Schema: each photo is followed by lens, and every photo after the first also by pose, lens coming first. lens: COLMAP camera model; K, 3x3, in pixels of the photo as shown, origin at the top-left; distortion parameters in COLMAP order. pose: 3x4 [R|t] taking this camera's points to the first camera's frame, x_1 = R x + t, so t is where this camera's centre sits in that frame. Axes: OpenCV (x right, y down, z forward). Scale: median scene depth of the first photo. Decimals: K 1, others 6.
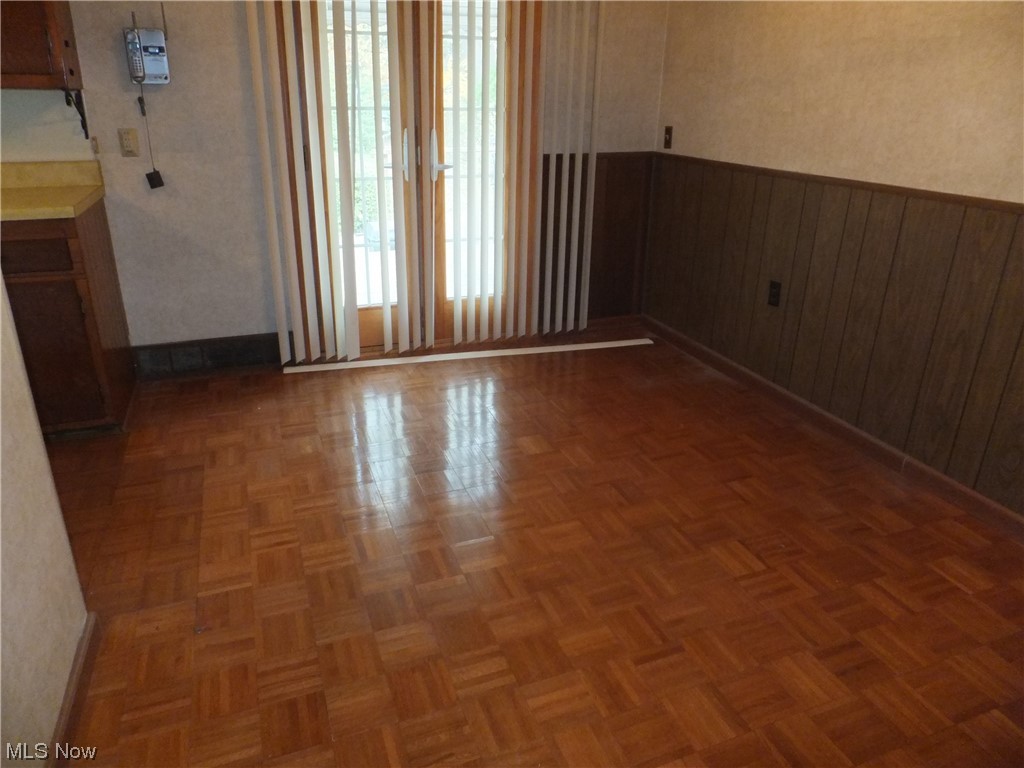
lens RADIAL K [[687.4, 0, 507.7], [0, 687.4, 385.2], [0, 0, 1]] dist [-0.028114, 0.015443]
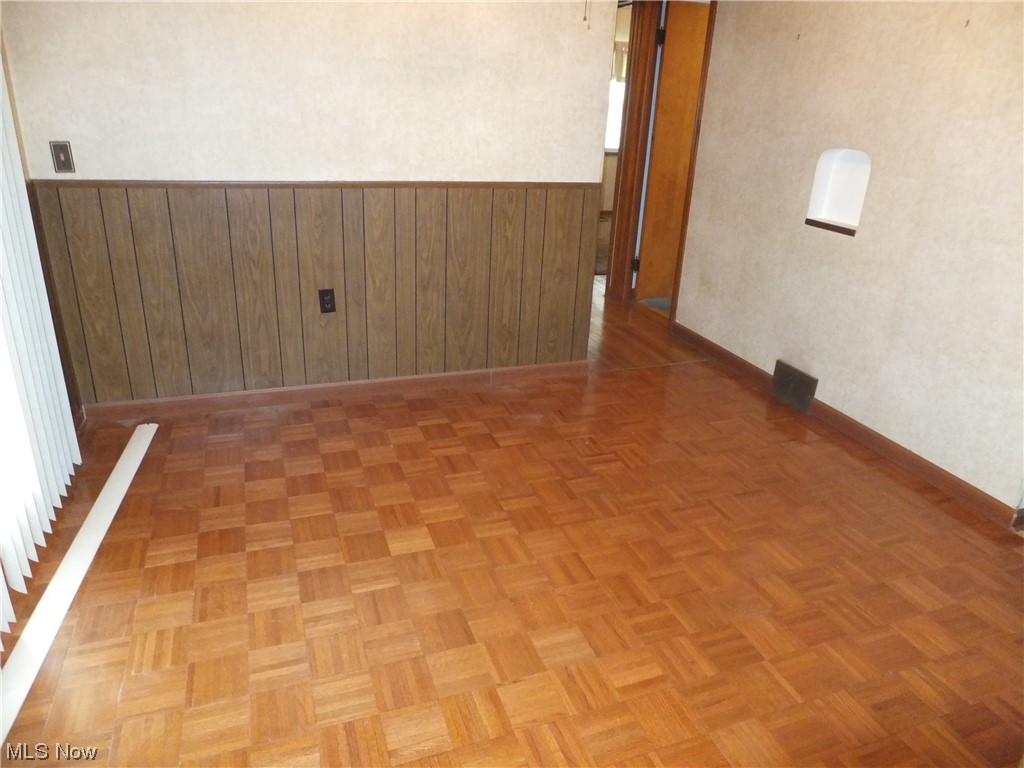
lens RADIAL K [[687.4, 0, 509.0], [0, 687.4, 379.7], [0, 0, 1]] dist [-0.028114, 0.015443]
pose [[0.000287, -0.384316, 0.923201, -0.740317], [0.344295, 0.866796, 0.360728, -0.383220], [-0.938861, 0.317750, 0.132567, 0.816029]]
